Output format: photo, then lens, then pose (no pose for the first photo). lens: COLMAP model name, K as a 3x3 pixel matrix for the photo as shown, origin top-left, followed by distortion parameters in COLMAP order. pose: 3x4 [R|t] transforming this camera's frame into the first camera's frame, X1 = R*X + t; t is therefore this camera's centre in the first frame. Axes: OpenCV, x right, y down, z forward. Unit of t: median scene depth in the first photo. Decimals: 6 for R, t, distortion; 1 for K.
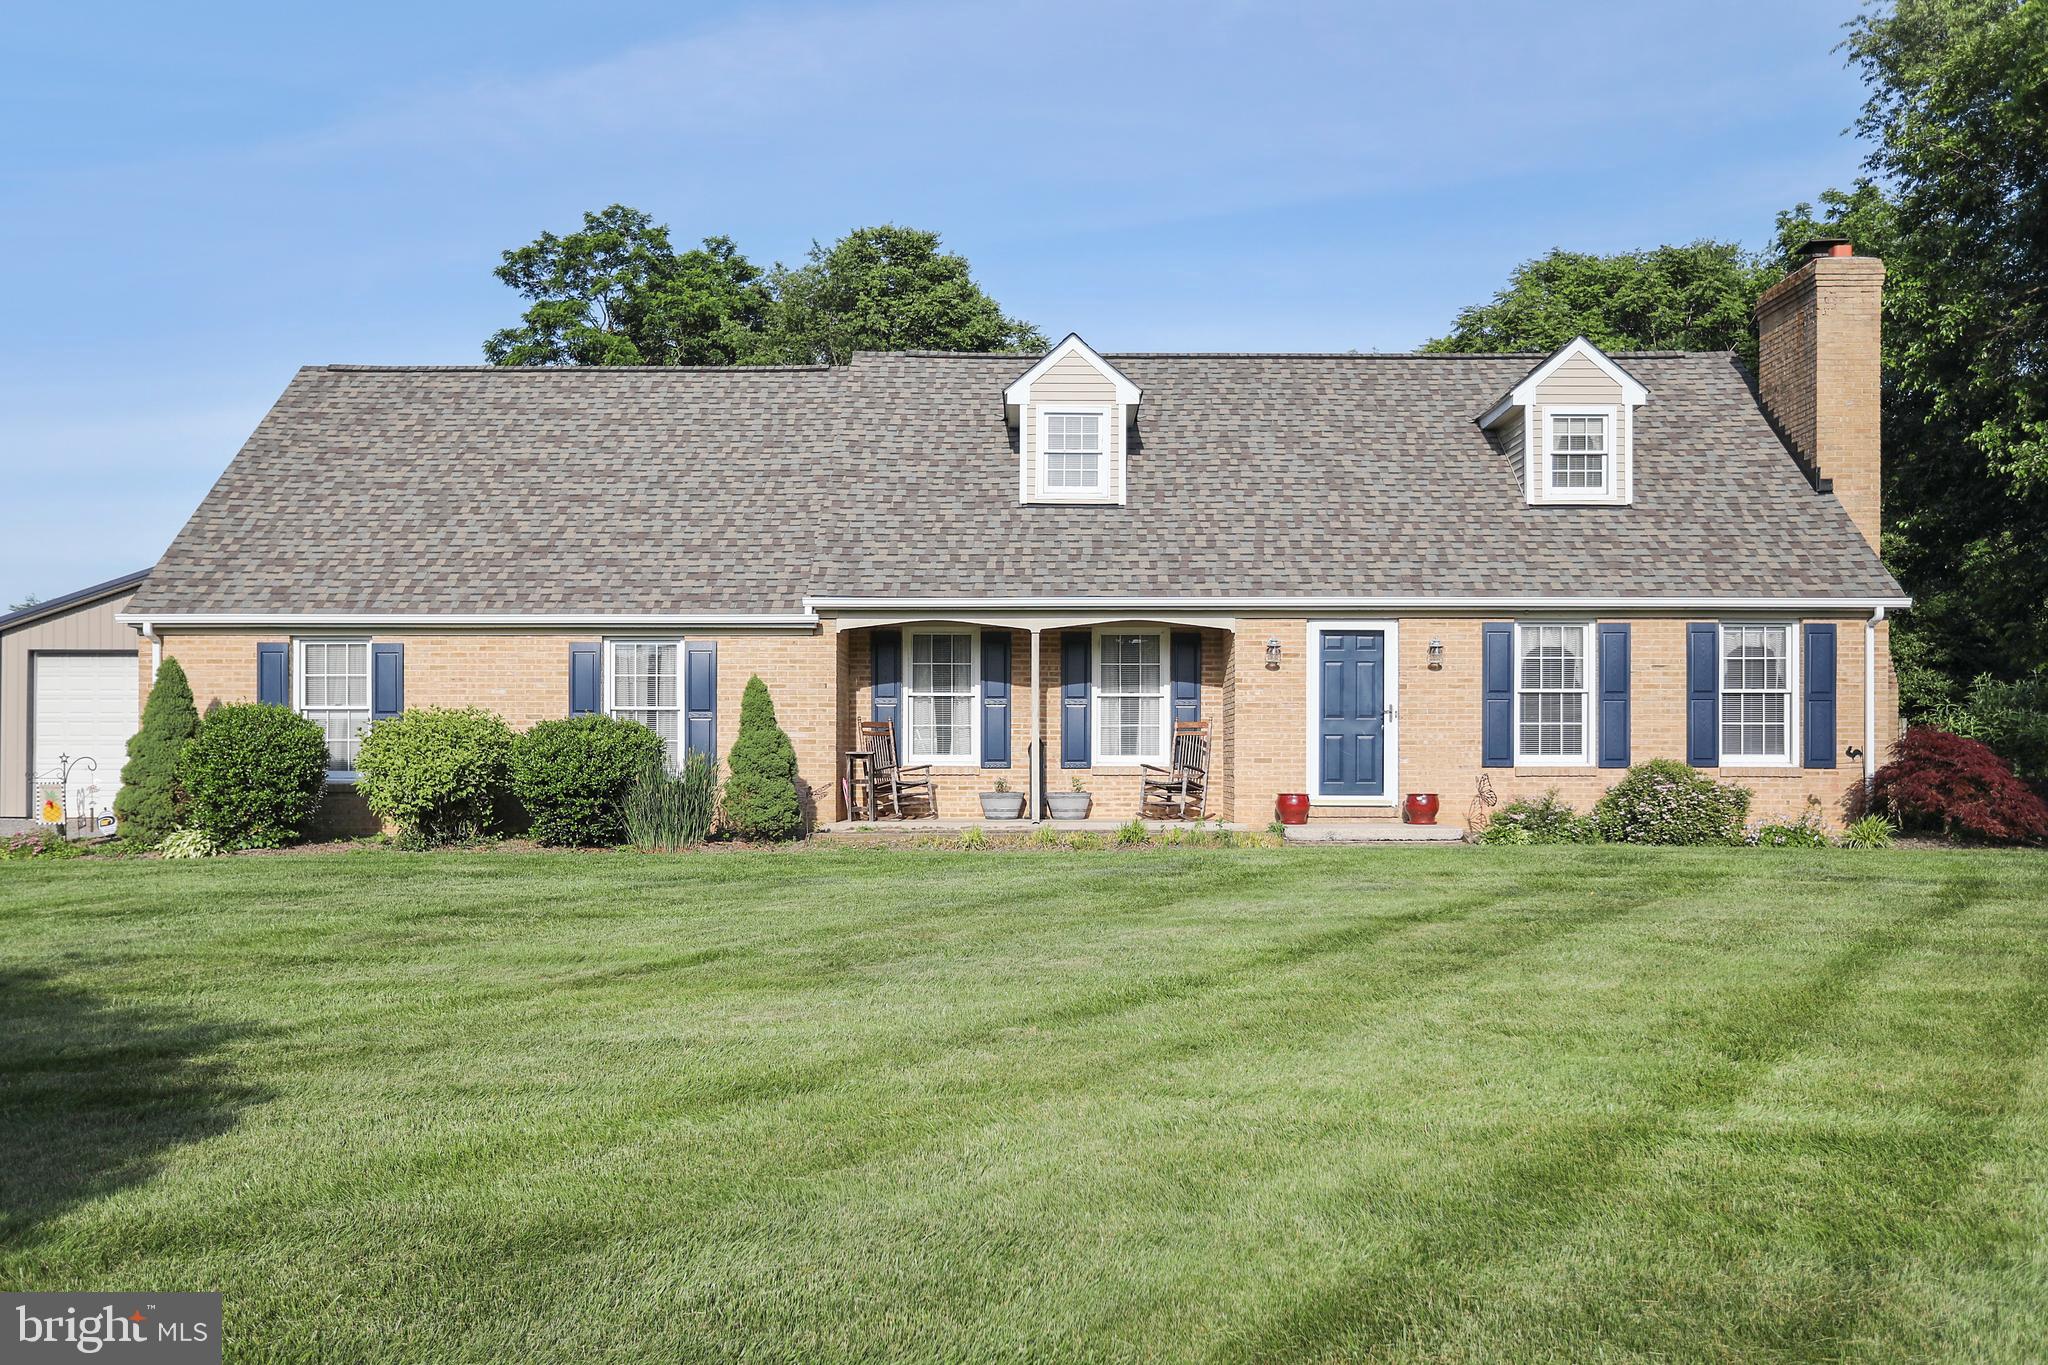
lens RADIAL K [[1678.6, 0, 1018.6], [0, 1678.6, 679.2], [0, 0, 1]] dist [0.002505, 0.030078]
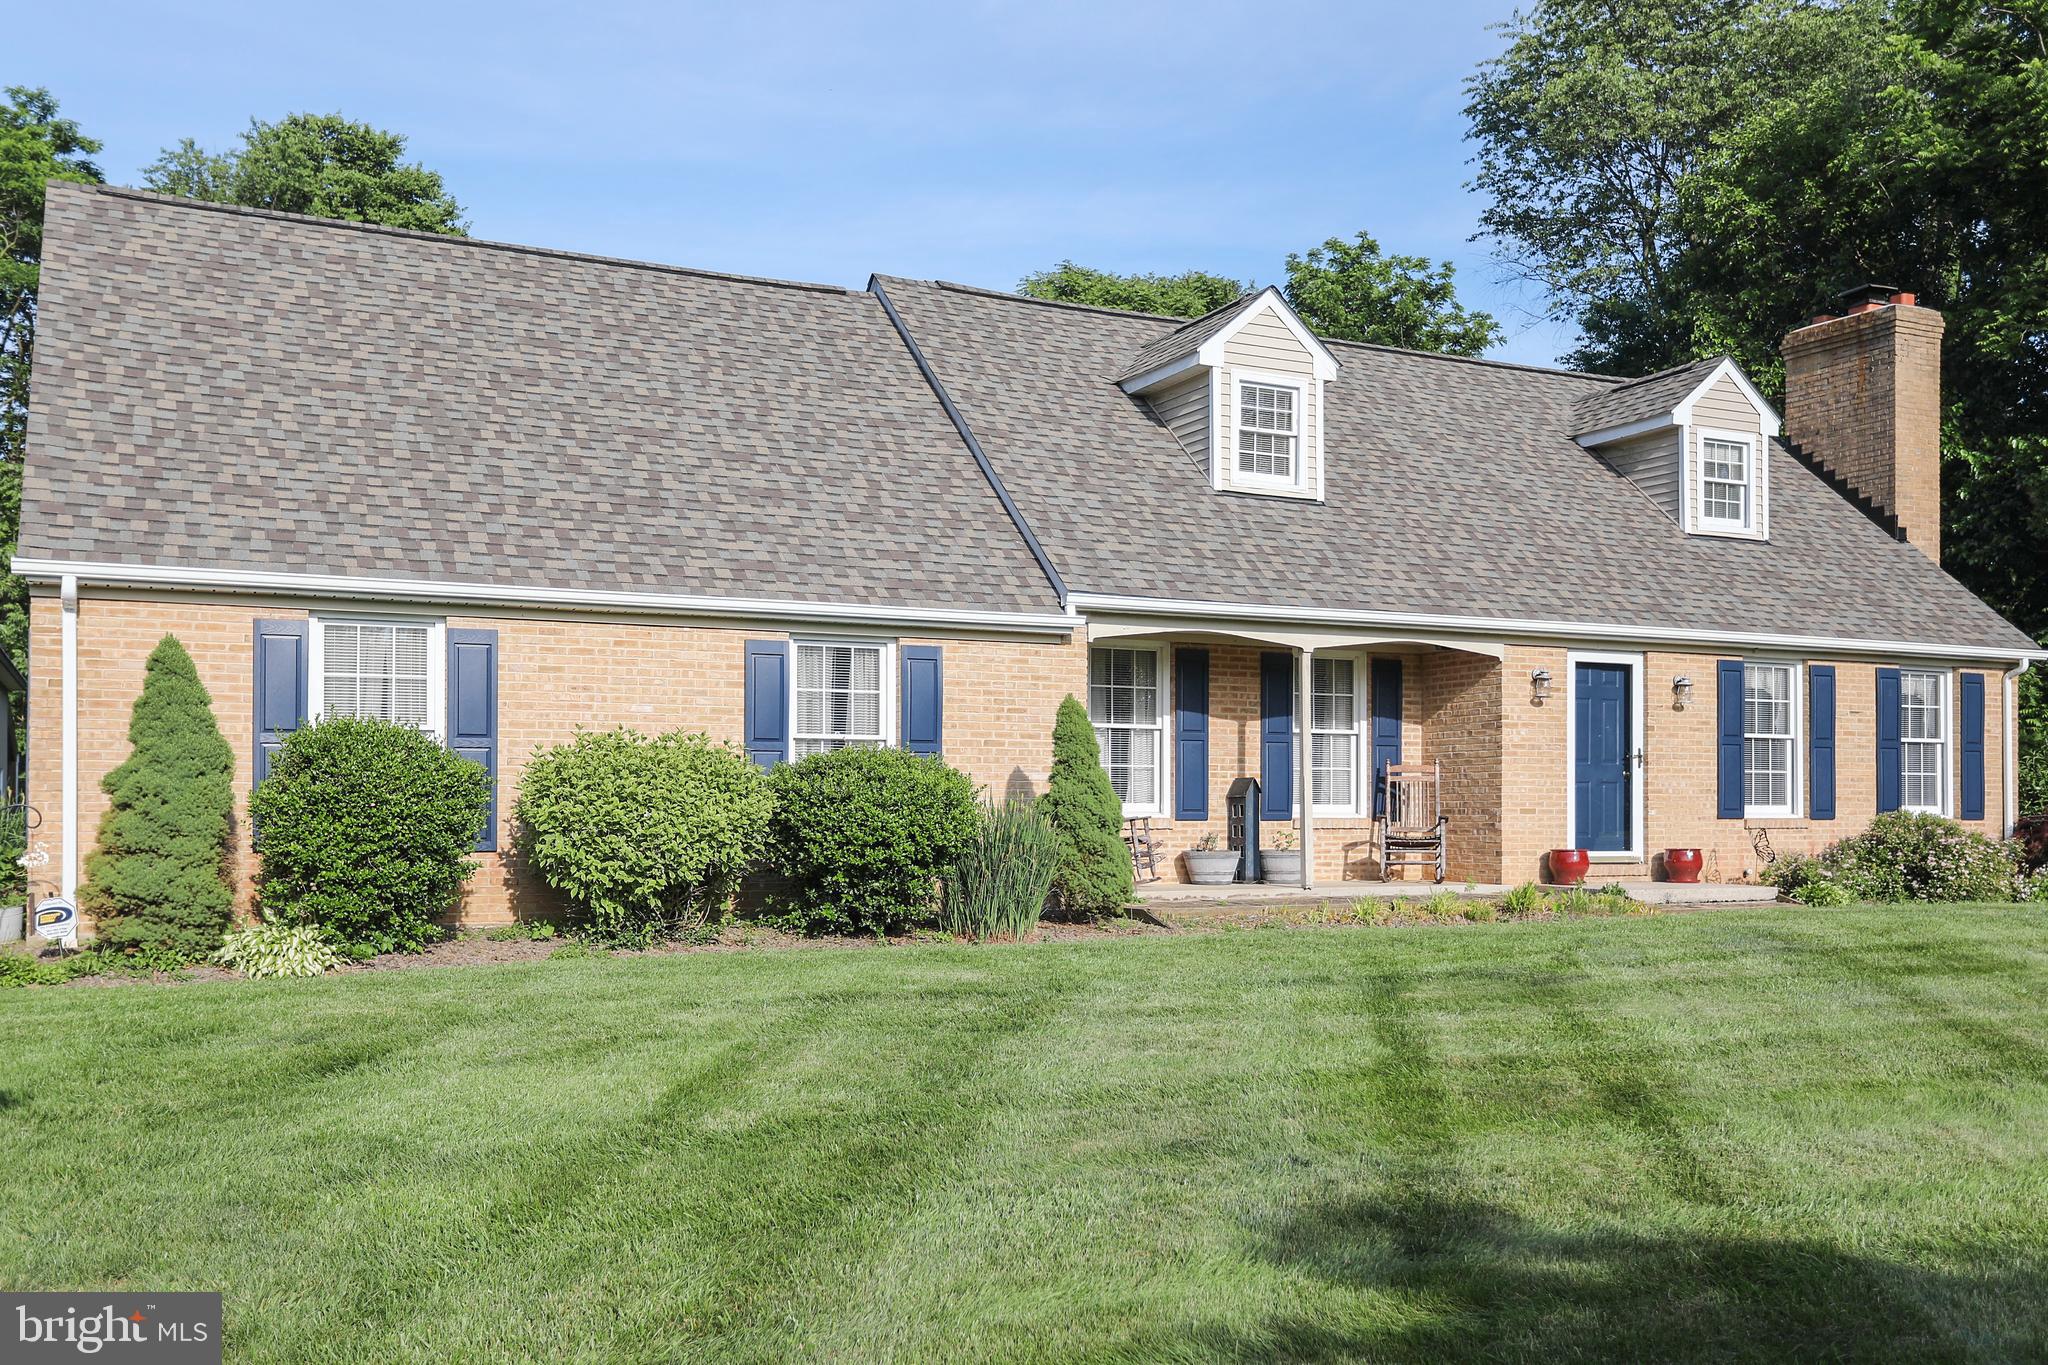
lens RADIAL K [[1852.9, 0, 1028.3], [0, 1852.9, 715.2], [0, 0, 1]] dist [0.039388, 0.017366]
pose [[0.893486, 0.023498, 0.448476, -0.506789], [-0.022098, 0.999721, -0.008355, 0.012942], [-0.448547, -0.002446, 0.893756, 0.265464]]
